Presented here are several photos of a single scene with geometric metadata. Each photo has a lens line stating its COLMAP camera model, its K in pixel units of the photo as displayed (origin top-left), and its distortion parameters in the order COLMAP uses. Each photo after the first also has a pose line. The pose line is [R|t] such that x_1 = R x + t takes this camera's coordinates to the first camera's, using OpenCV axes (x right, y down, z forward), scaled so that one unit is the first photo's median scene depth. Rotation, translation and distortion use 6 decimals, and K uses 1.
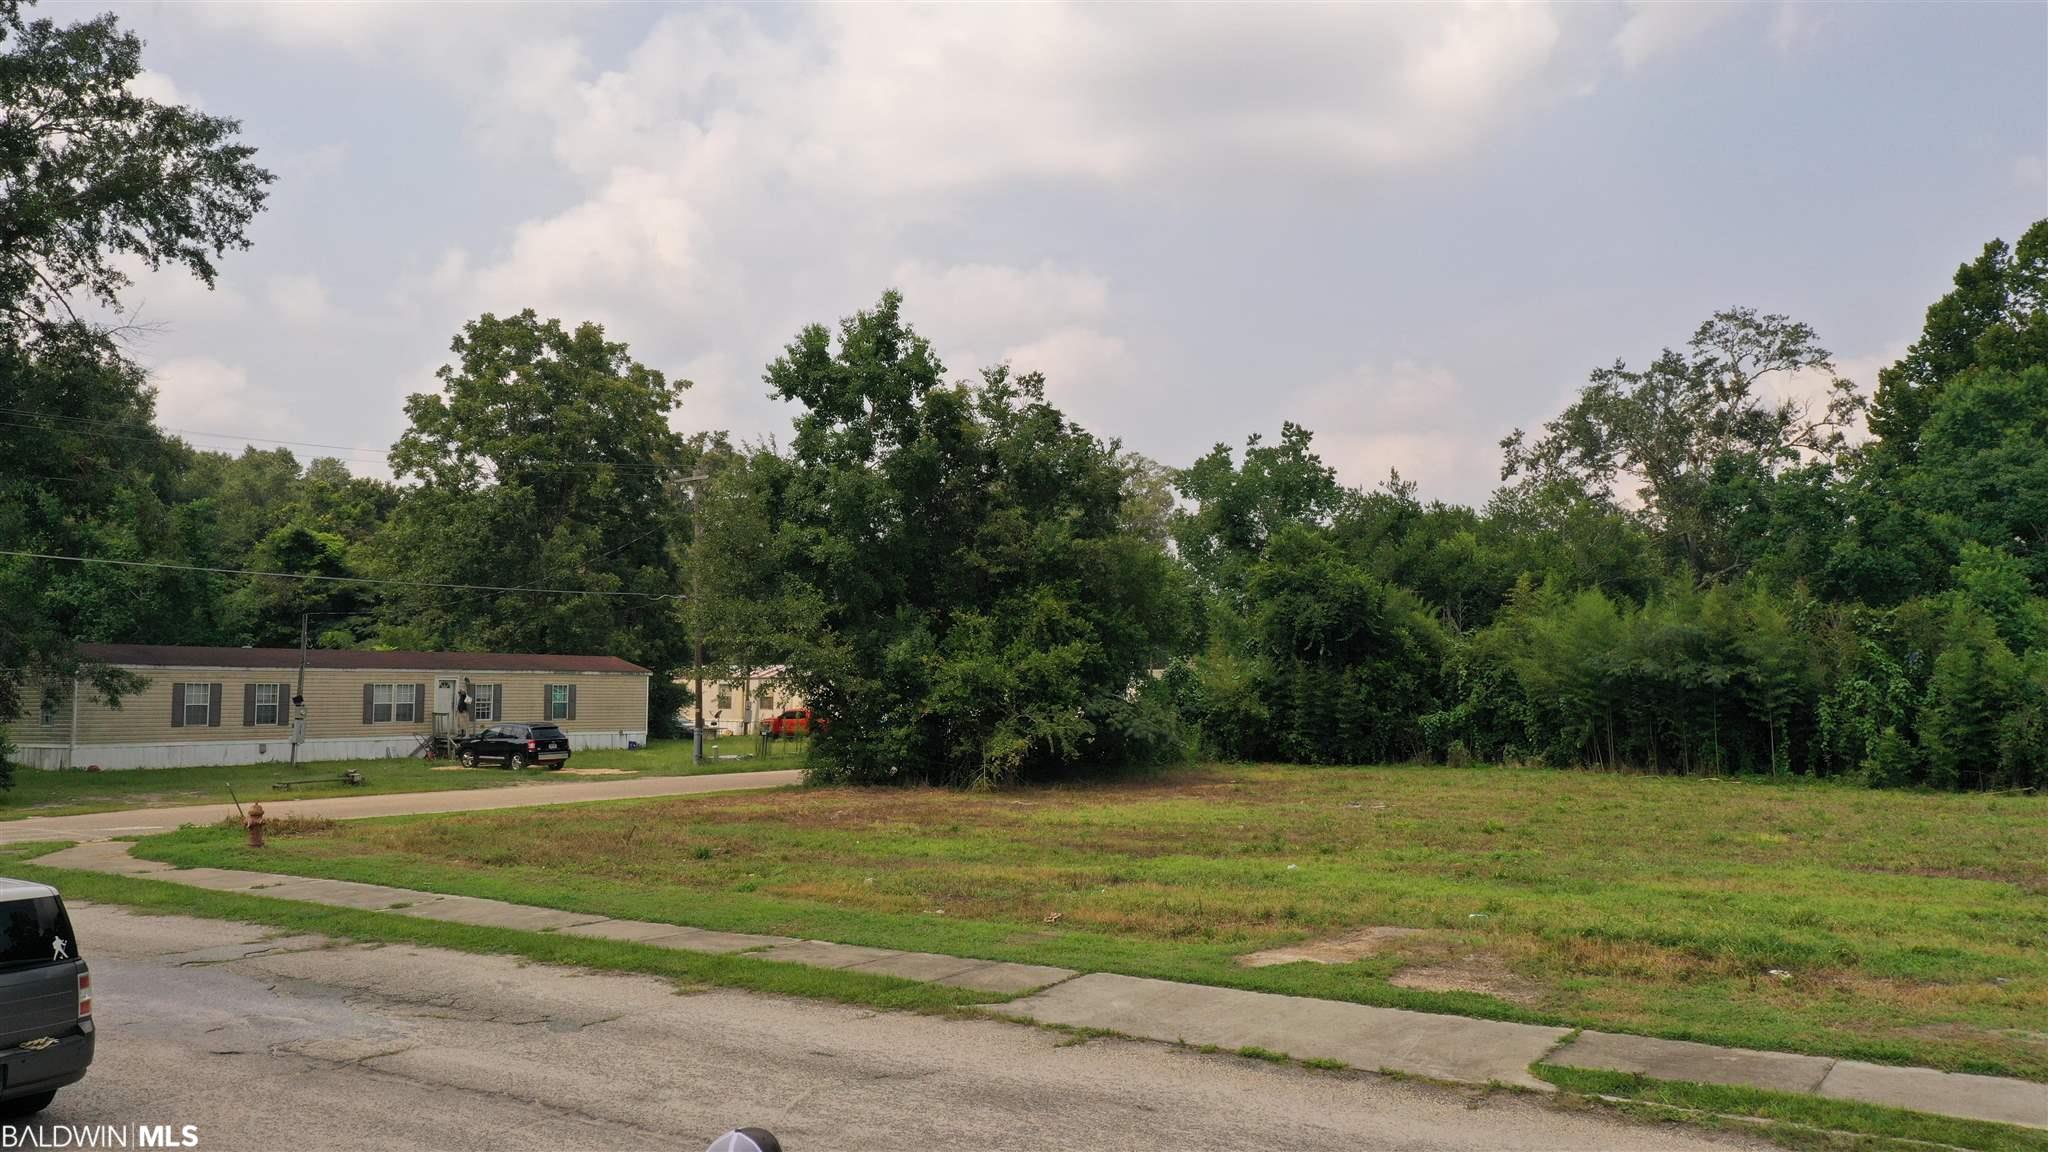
lens RADIAL K [[1620.3, 0, 1027.5], [0, 1620.3, 581.5], [0, 0, 1]] dist [0.018101, -0.000407]
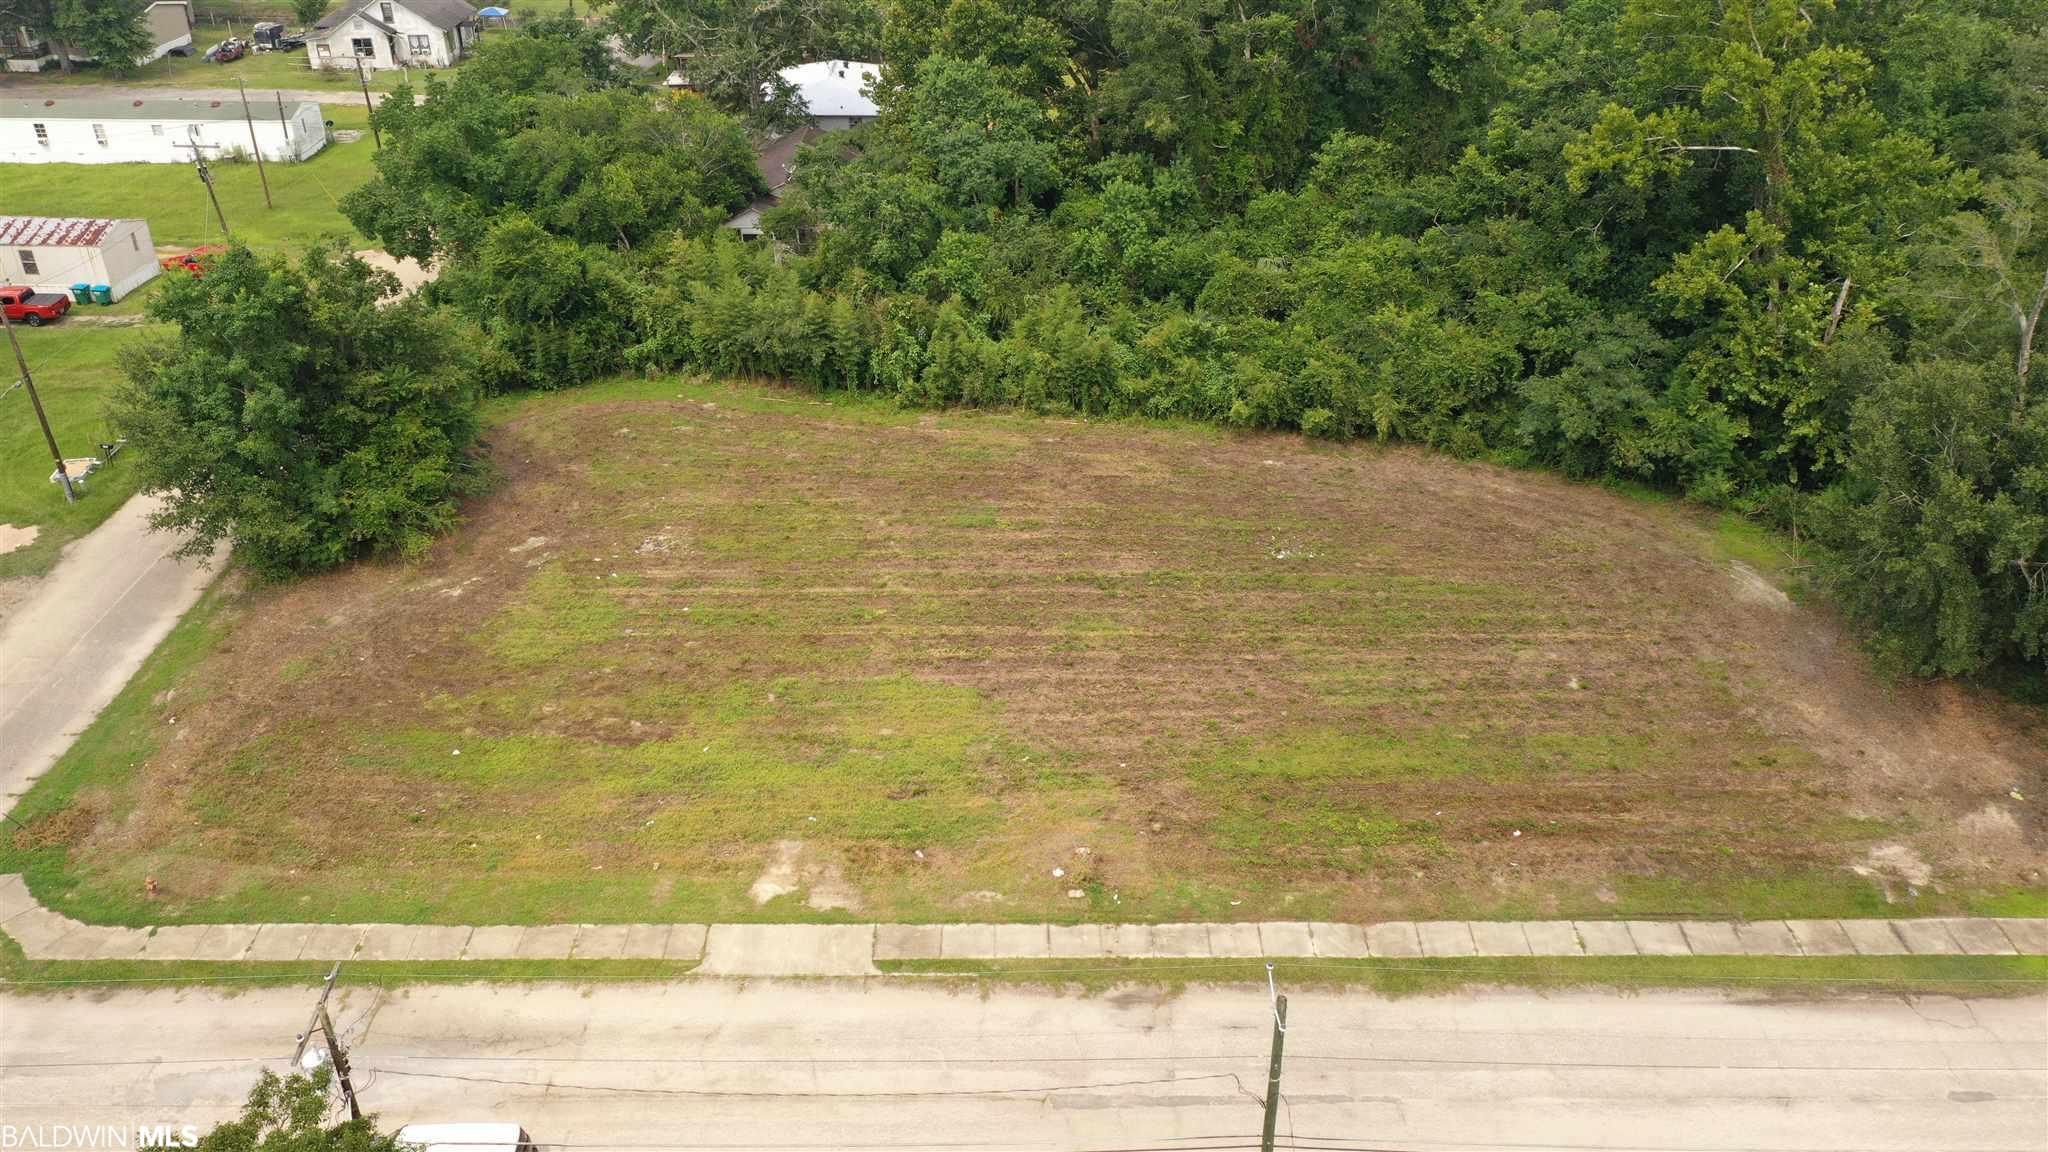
lens RADIAL K [[1620.3, 0, 1022.7], [0, 1620.3, 554.6], [0, 0, 1]] dist [0.018101, -0.000407]
pose [[0.834625, -0.277668, 0.475711, -0.208651], [-0.029663, 0.839734, 0.542187, -0.576499], [-0.550019, -0.466635, 0.692627, -0.302213]]
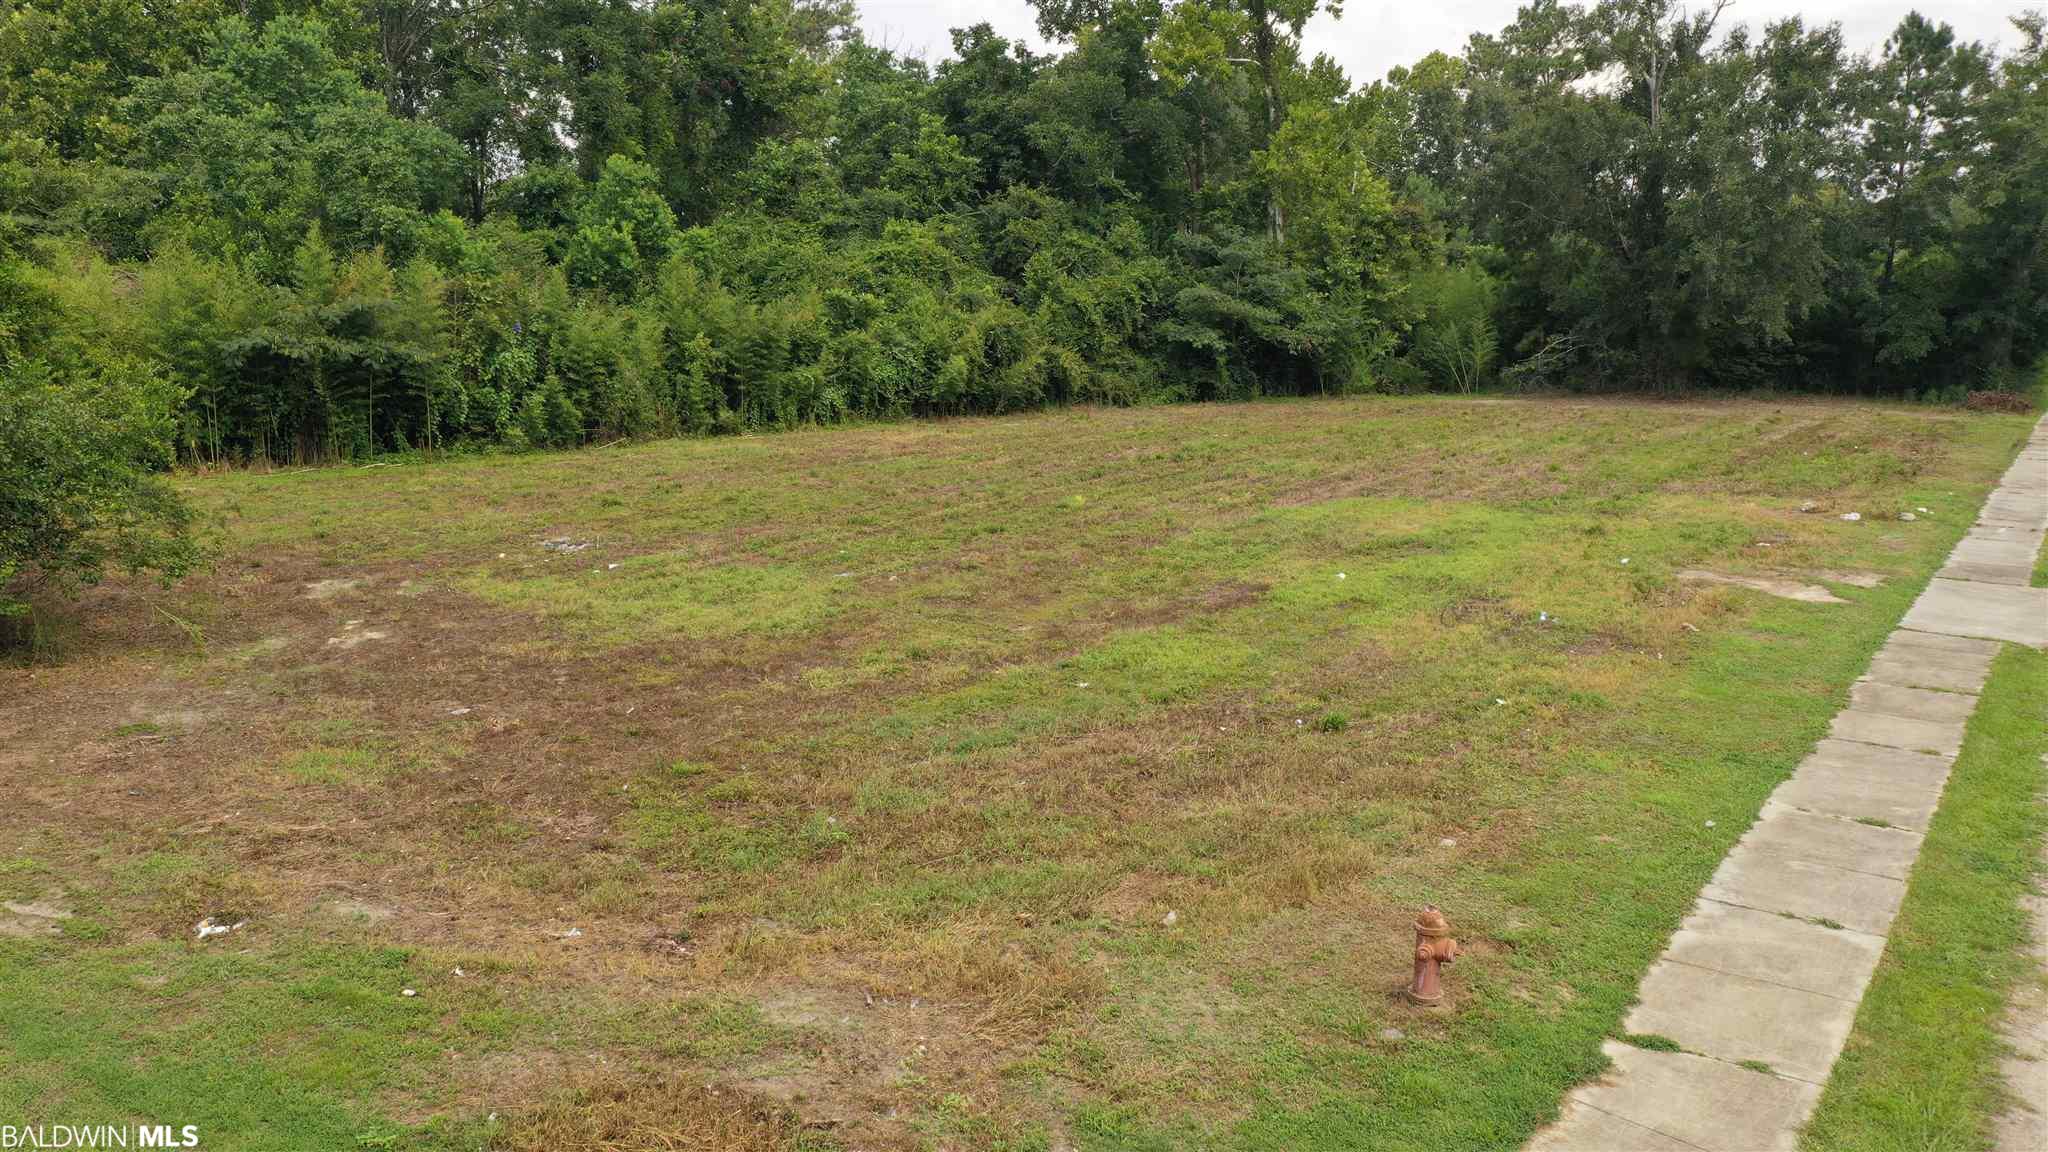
lens RADIAL K [[1620.3, 0, 1028.6], [0, 1620.3, 573.2], [0, 0, 1]] dist [0.018101, -0.000407]
pose [[0.009742, -0.185416, 0.982612, -0.433966], [-0.060323, 0.980760, 0.185664, -0.010548], [-0.998131, -0.061082, -0.001630, 0.550371]]
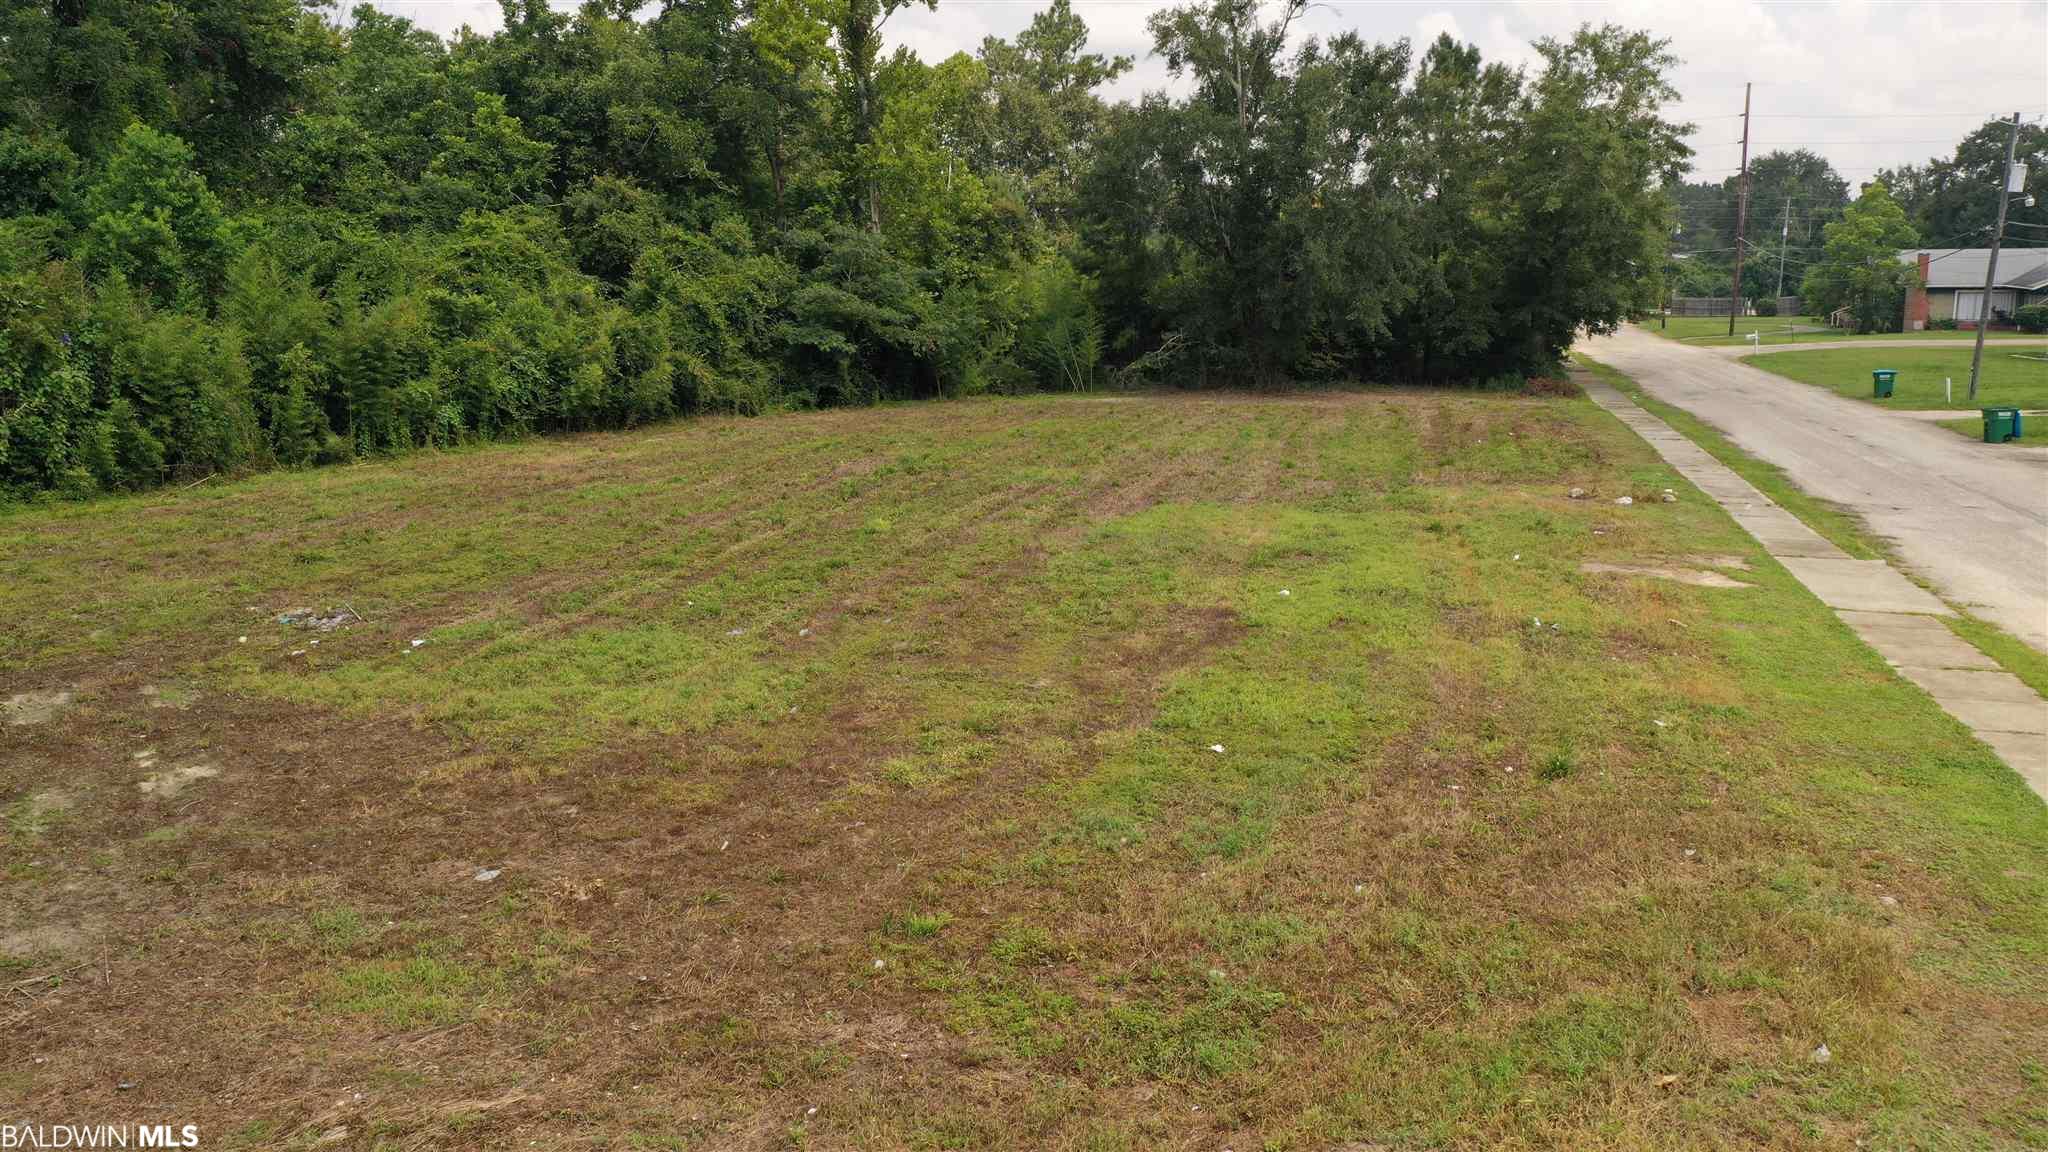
lens RADIAL K [[1620.3, 0, 1027.7], [0, 1620.3, 571.5], [0, 0, 1]] dist [0.018101, -0.000407]
pose [[-0.335786, -0.172799, 0.925953, -0.342805], [-0.056782, 0.984955, 0.163218, -0.000047], [-0.940225, 0.002229, -0.340546, 0.686107]]
